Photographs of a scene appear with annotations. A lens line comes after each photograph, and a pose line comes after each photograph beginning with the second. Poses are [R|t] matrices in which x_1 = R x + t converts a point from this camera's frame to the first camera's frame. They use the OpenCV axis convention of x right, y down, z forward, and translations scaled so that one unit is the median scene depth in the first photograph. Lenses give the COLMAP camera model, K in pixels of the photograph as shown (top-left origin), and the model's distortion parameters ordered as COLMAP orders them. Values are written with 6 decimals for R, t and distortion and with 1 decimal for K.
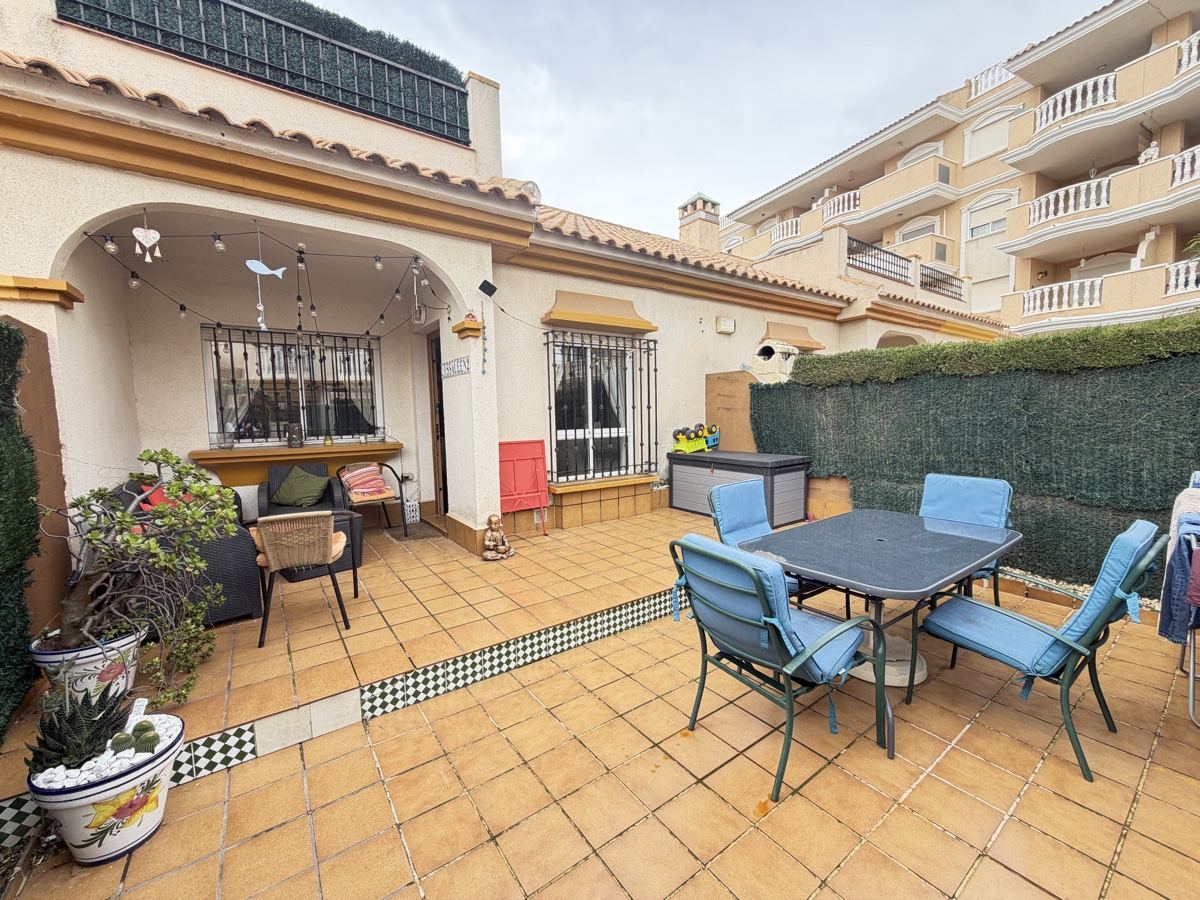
lens RADIAL K [[478.0, 0, 595.5], [0, 478.0, 448.5], [0, 0, 1]] dist [0.000921, -0.000617]
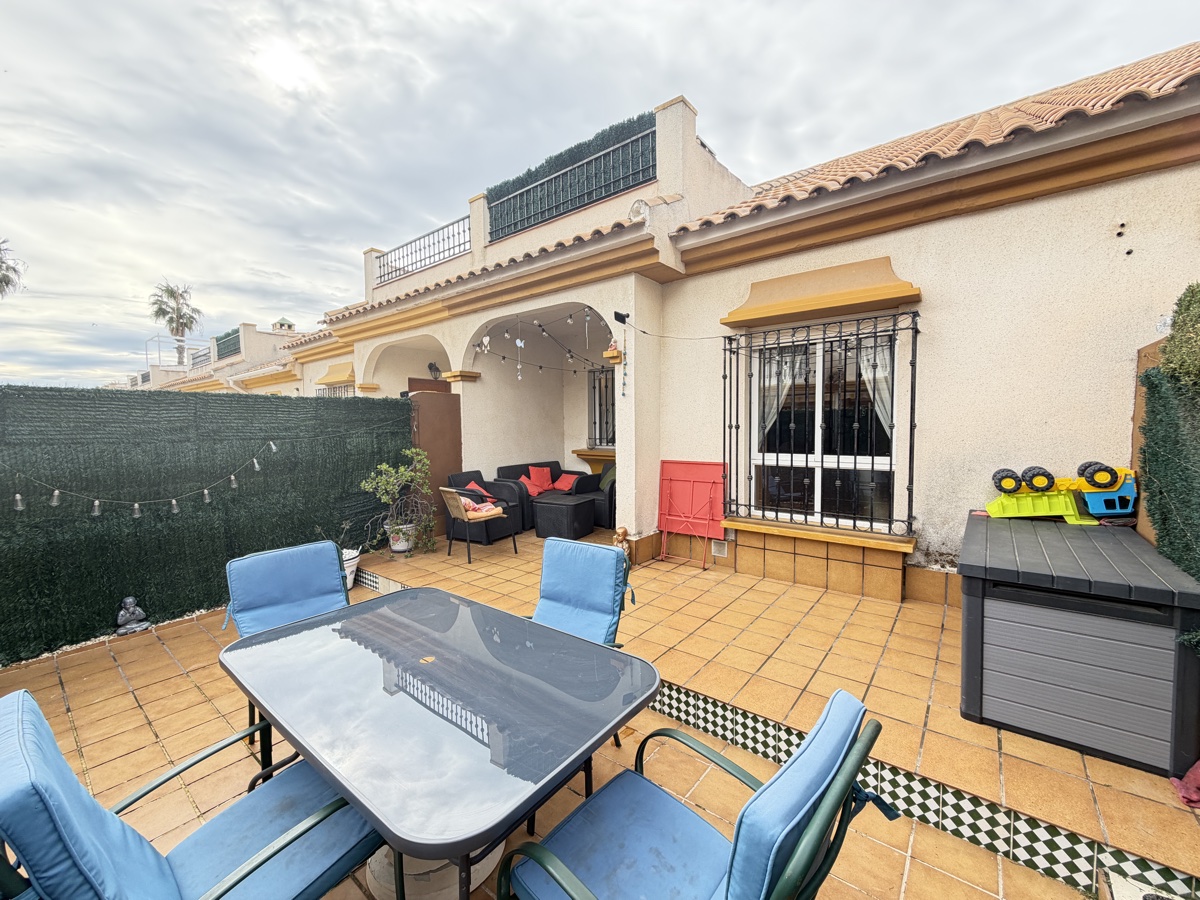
lens RADIAL K [[478.0, 0, 596.5], [0, 478.0, 452.2], [0, 0, 1]] dist [0.000921, -0.000617]
pose [[0.276787, 0.071223, -0.958288, 0.631542], [-0.064484, 0.996378, 0.055429, -0.068230], [0.958765, 0.046452, 0.280377, 0.509721]]
